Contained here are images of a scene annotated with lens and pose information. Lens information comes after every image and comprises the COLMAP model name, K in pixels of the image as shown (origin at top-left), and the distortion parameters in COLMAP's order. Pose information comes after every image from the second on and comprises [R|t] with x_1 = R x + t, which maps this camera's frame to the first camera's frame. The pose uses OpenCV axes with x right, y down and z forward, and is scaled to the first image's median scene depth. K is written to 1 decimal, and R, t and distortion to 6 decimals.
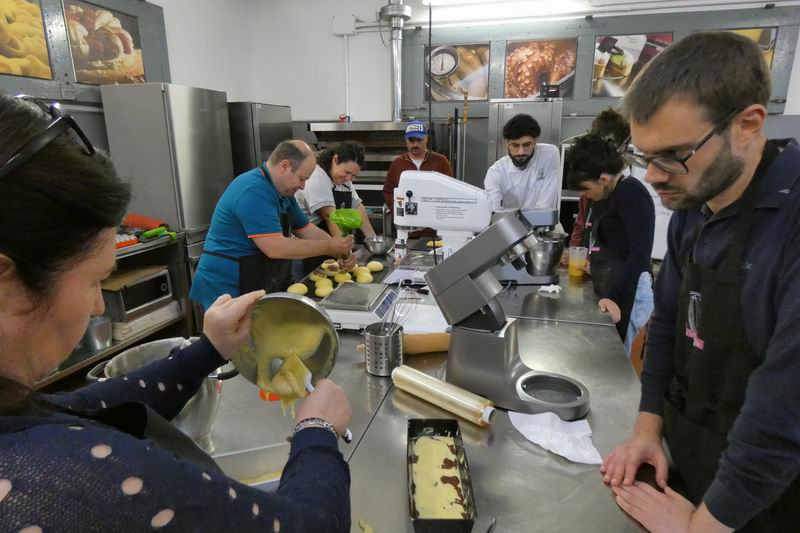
lens RADIAL K [[470.9, 0, 406.3], [0, 470.9, 265.8], [0, 0, 1]] dist [-0.028830, 0.002825]
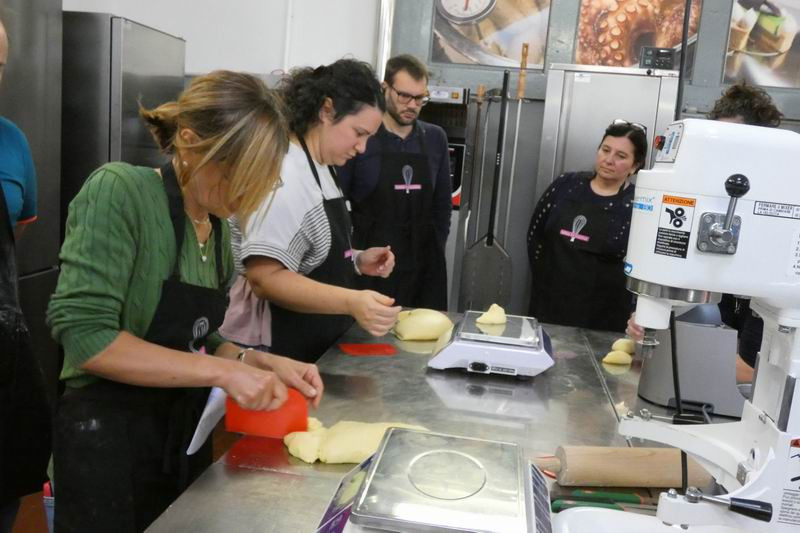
lens RADIAL K [[735.9, 0, 418.2], [0, 735.9, 285.3], [0, 0, 1]] dist [-0.028391, 0.000000]
pose [[0.988217, 0.068585, 0.136836, -0.093112], [-0.057039, 0.994610, -0.086587, -0.012355], [-0.142037, 0.077762, 0.986802, 0.201250]]
